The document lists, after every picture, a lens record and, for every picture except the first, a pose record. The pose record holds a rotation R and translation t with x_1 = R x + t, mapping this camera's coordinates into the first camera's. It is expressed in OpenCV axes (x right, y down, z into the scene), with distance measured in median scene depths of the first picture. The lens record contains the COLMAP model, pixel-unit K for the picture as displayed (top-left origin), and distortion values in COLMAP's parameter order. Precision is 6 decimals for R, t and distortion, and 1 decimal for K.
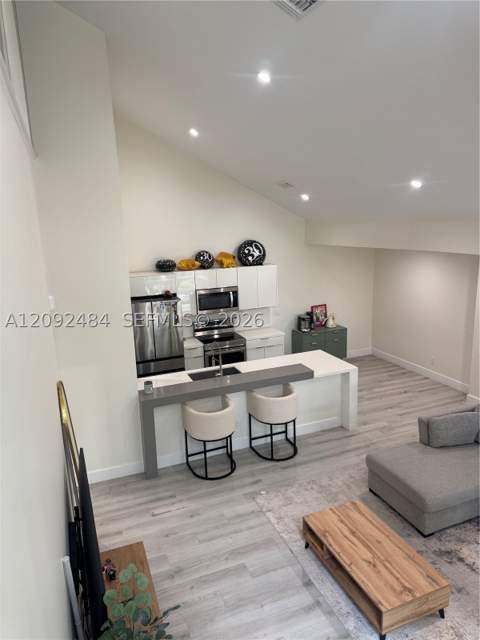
lens RADIAL K [[448.1, 0, 240.0], [0, 448.1, 320.0], [0, 0, 1]] dist [0.050115, -0.062680]
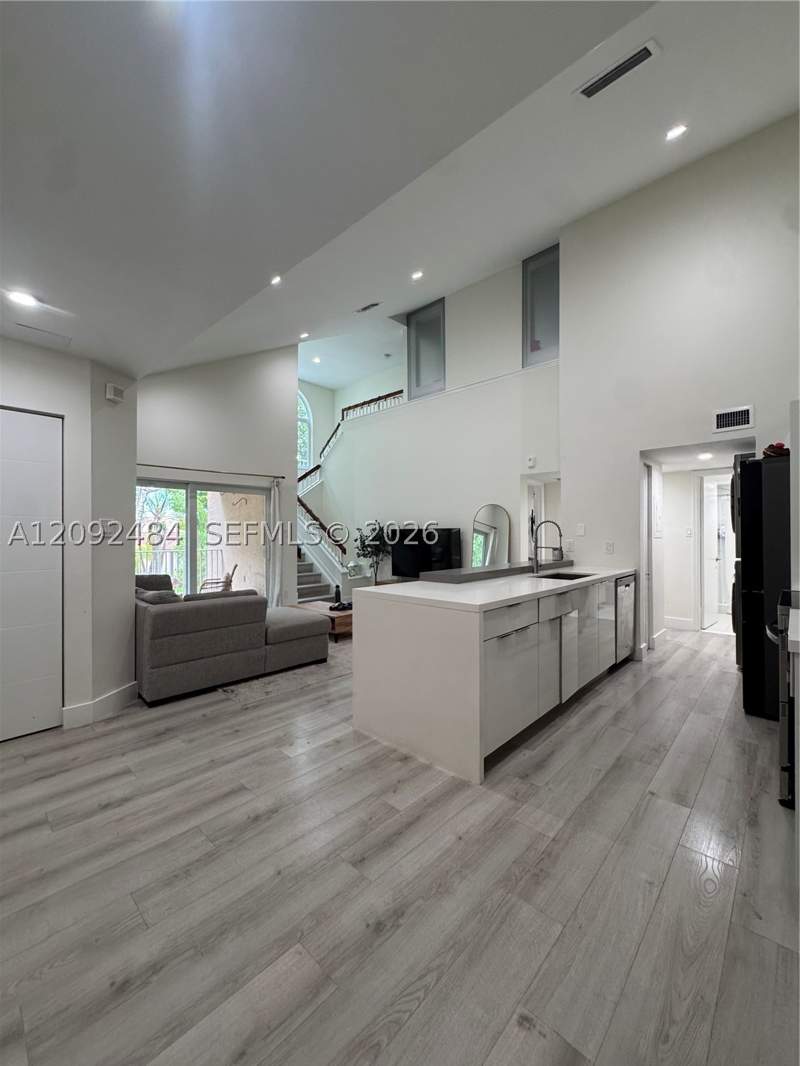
lens RADIAL K [[424.3, 0, 400.0], [0, 424.3, 533.0], [0, 0, 1]] dist [-0.002335, -0.000028]
pose [[-0.901232, 0.033585, -0.432033, 0.399869], [-0.060977, 0.977243, 0.203168, -0.047104], [0.429024, 0.209445, -0.878676, 1.370575]]
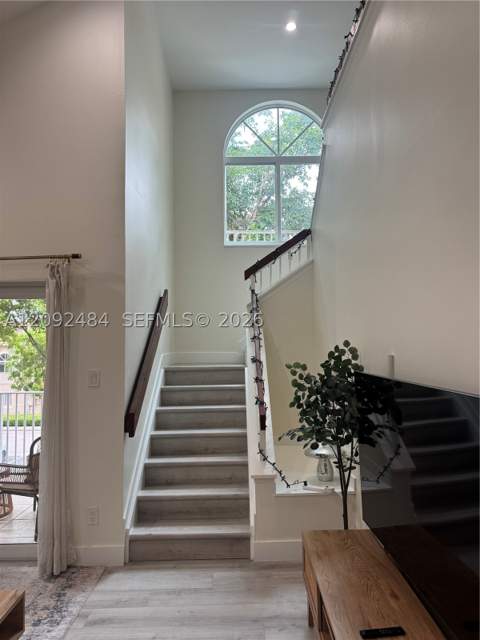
lens RADIAL K [[455.9, 0, 240.0], [0, 455.9, 320.0], [0, 0, 1]] dist [-0.000530, -0.005204]
pose [[-0.931349, 0.068289, 0.357666, -0.144896], [0.122196, 0.983911, 0.130335, 0.075522], [-0.343011, 0.165092, -0.924710, 0.715412]]
